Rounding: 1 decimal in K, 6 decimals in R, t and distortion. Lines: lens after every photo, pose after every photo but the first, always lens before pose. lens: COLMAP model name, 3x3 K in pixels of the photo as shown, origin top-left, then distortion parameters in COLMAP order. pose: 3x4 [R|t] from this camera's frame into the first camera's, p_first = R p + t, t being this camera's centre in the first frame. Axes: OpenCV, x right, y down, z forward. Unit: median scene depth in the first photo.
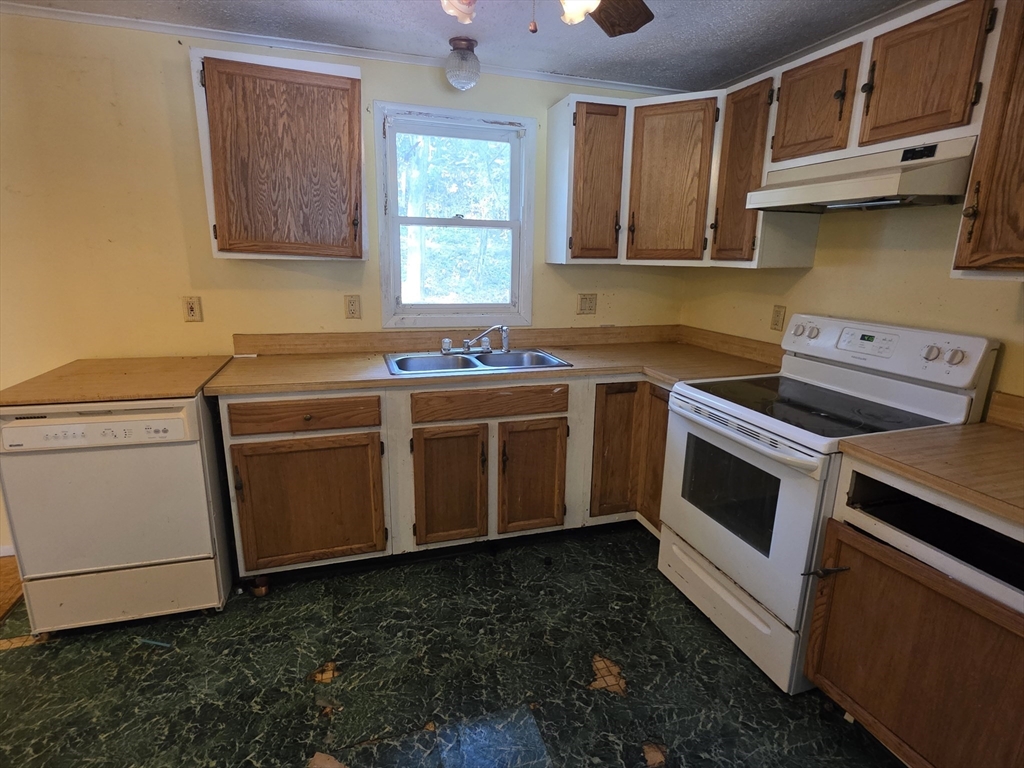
lens RADIAL K [[527.0, 0, 514.8], [0, 527.0, 383.3], [0, 0, 1]] dist [0.002450, -0.000331]
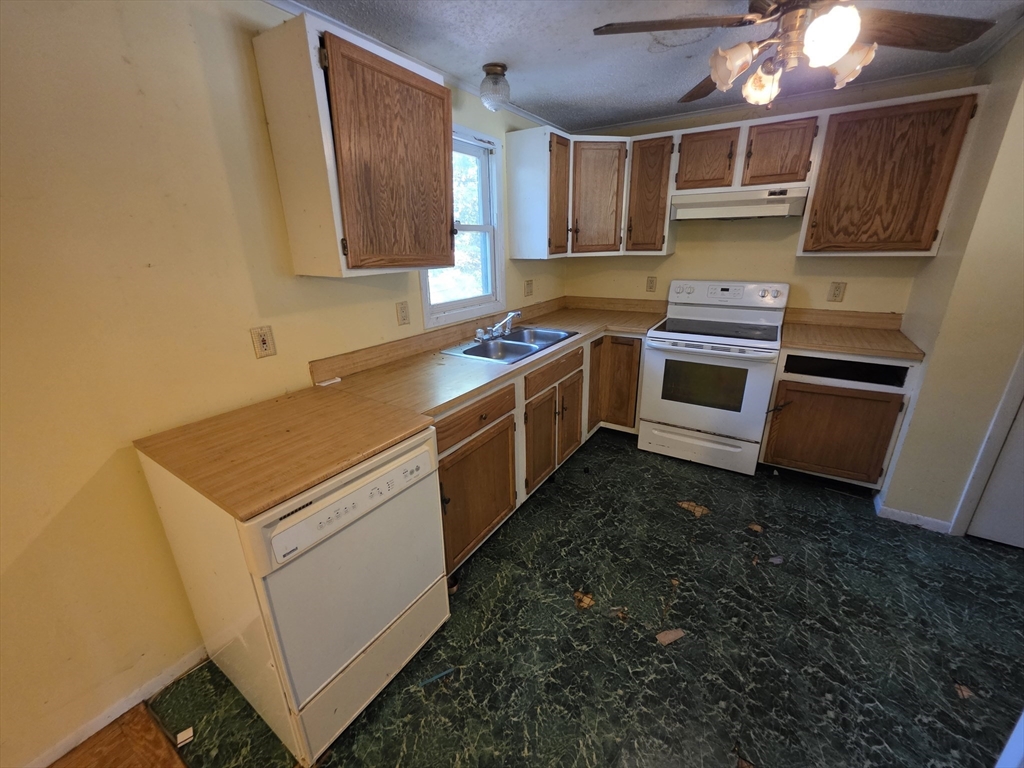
lens RADIAL K [[408.6, 0, 511.1], [0, 408.6, 383.0], [0, 0, 1]] dist [0.004135, -0.001809]
pose [[0.767659, -0.240767, 0.593912, -0.819289], [0.184179, 0.970533, 0.155386, -0.122285], [-0.613822, -0.009897, 0.789382, 0.290160]]
